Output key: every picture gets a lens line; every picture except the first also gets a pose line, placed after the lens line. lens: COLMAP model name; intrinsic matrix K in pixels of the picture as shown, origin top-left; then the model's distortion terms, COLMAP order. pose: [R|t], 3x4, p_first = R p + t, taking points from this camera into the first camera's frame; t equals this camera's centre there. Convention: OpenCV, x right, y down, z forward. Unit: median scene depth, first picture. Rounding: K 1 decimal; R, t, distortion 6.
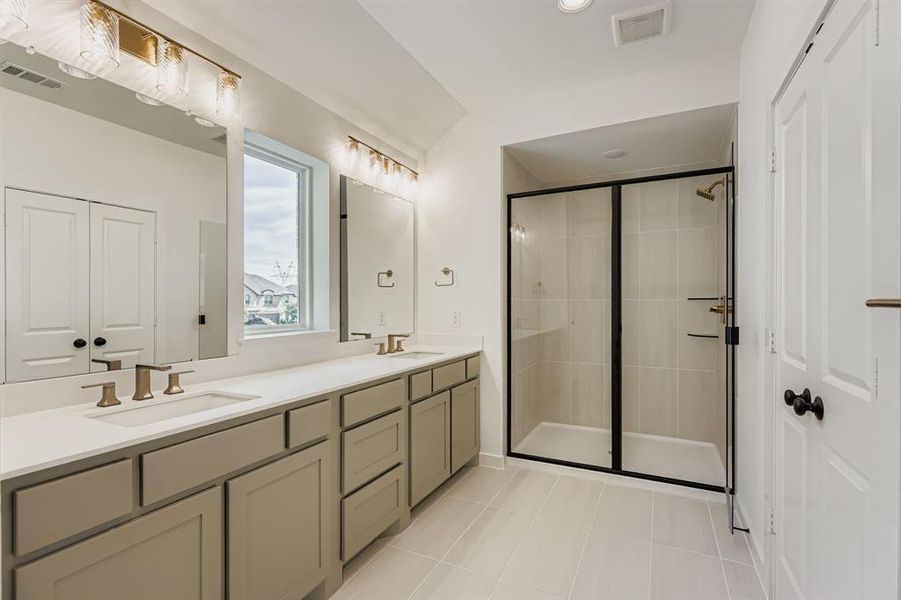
lens RADIAL K [[410.6, 0, 453.4], [0, 410.6, 303.0], [0, 0, 1]] dist [-0.001137, 0.002022]
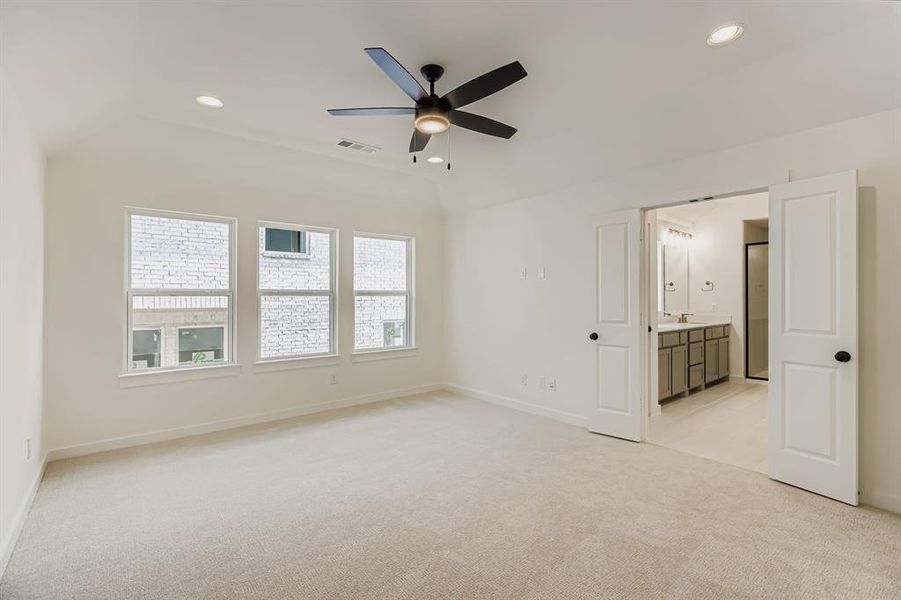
lens RADIAL K [[410.6, 0, 446.4], [0, 410.6, 297.6], [0, 0, 1]] dist [-0.001137, 0.002022]
pose [[0.918681, -0.002720, -0.394990, -0.416185], [0.000829, 0.999987, -0.004957, 0.001149], [0.394999, 0.004226, 0.918672, -1.389252]]
